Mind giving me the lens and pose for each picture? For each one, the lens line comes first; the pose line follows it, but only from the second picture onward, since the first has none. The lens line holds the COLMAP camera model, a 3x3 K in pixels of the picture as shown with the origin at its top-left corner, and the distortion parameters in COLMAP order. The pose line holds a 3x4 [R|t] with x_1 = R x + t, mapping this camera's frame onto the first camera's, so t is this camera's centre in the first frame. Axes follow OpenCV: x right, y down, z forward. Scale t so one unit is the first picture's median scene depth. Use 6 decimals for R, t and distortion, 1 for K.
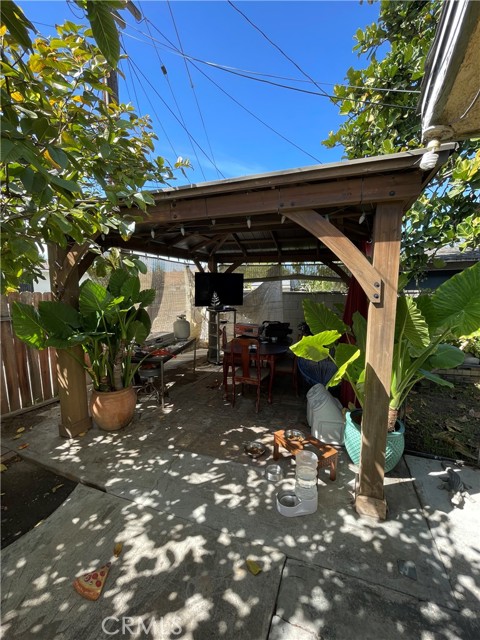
lens RADIAL K [[260.5, 0, 241.3], [0, 260.5, 321.6], [0, 0, 1]] dist [-0.002335, -0.000366]
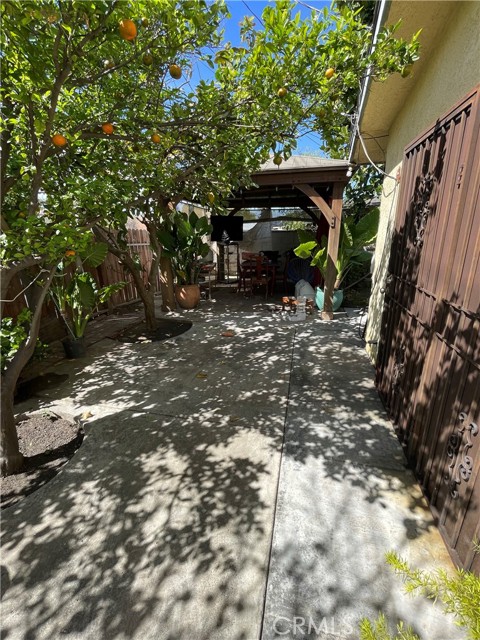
lens RADIAL K [[260.5, 0, 239.6], [0, 260.5, 317.9], [0, 0, 1]] dist [-0.002335, -0.000366]
pose [[0.991758, -0.048466, 0.118601, -0.536077], [0.026219, 0.982873, 0.182410, 0.241999], [-0.125410, -0.177797, 0.976043, -1.134539]]
